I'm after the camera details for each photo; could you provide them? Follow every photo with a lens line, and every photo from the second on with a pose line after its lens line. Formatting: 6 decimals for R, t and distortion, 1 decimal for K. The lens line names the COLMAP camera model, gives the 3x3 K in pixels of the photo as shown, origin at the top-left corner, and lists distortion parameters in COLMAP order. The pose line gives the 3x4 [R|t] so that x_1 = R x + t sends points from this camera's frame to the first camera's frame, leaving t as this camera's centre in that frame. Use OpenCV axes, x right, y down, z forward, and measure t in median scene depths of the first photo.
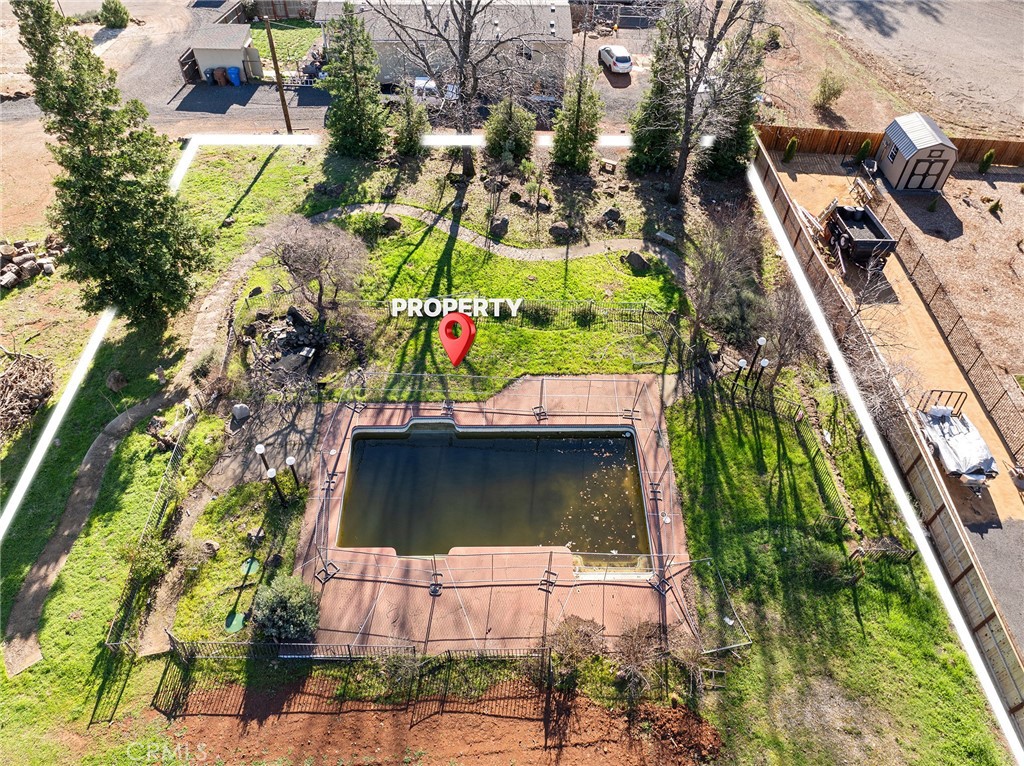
lens RADIAL K [[722.2, 0, 512.0], [0, 722.2, 383.0], [0, 0, 1]] dist [-0.039554, 0.007489]
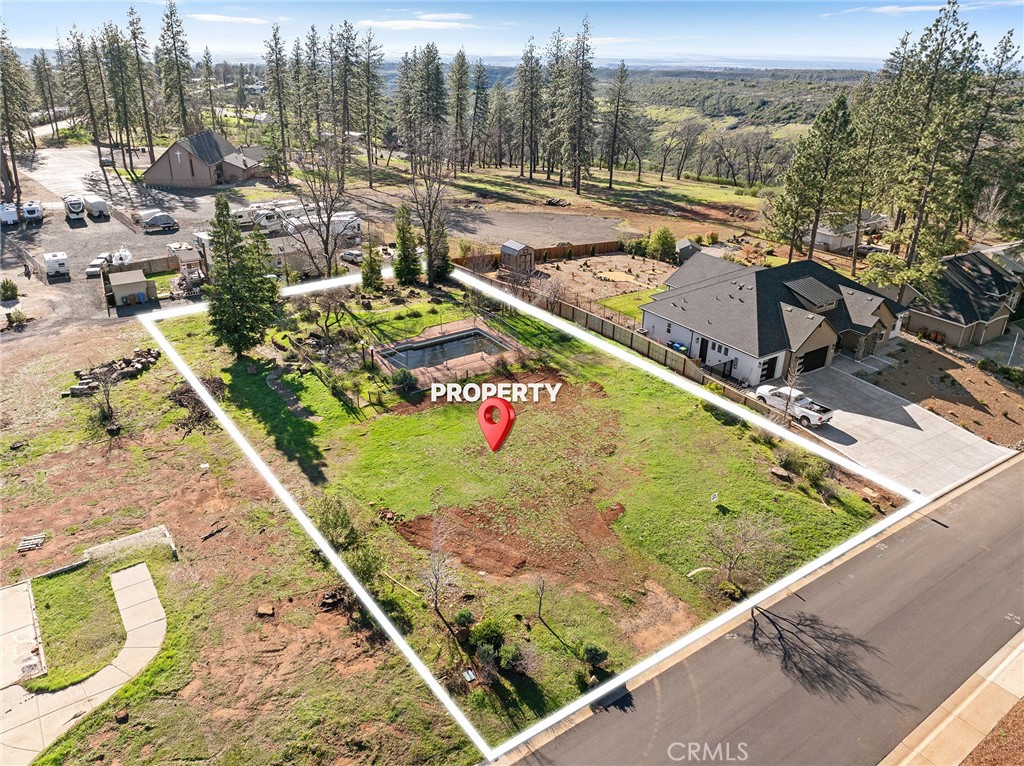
lens RADIAL K [[722.2, 0, 512.0], [0, 722.2, 383.0], [0, 0, 1]] dist [-0.039554, 0.007489]
pose [[0.827215, -0.249104, 0.503649, -0.947179], [0.418435, 0.871335, -0.256295, 0.837599], [-0.375004, 0.422755, 0.825015, -0.935997]]
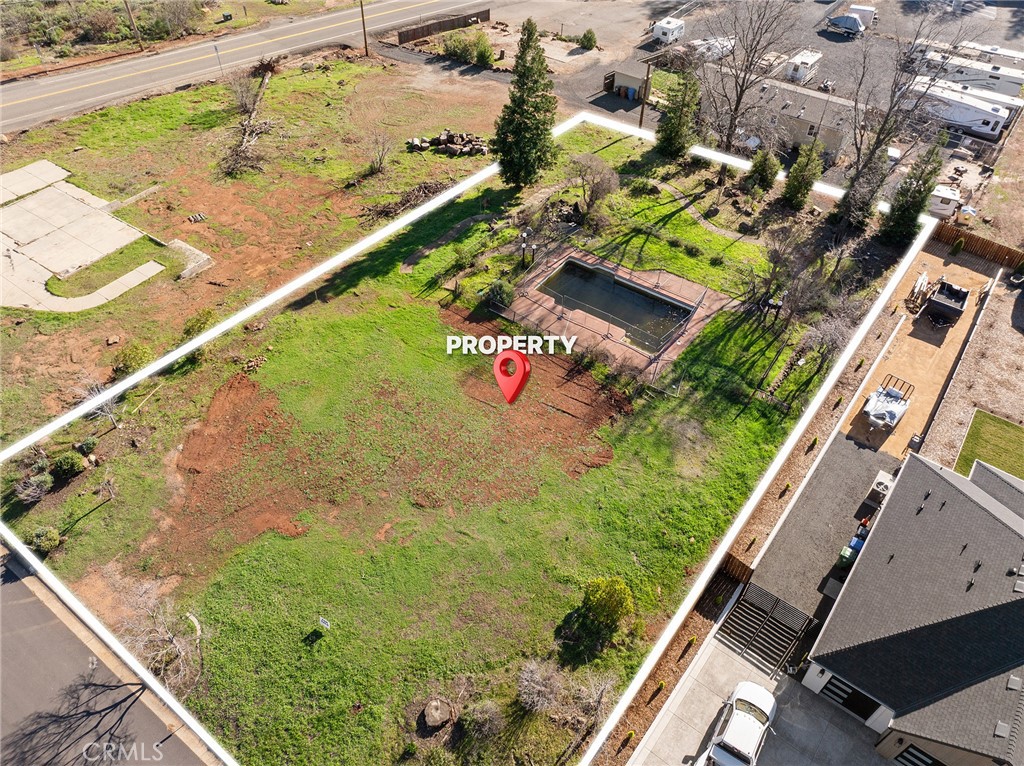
lens RADIAL K [[722.2, 0, 512.0], [0, 722.2, 383.0], [0, 0, 1]] dist [-0.039554, 0.007489]
pose [[0.798294, 0.418859, -0.432763, 0.606174], [-0.446672, 0.893754, 0.041087, 0.333273], [0.403993, 0.160503, 0.900571, -0.744283]]
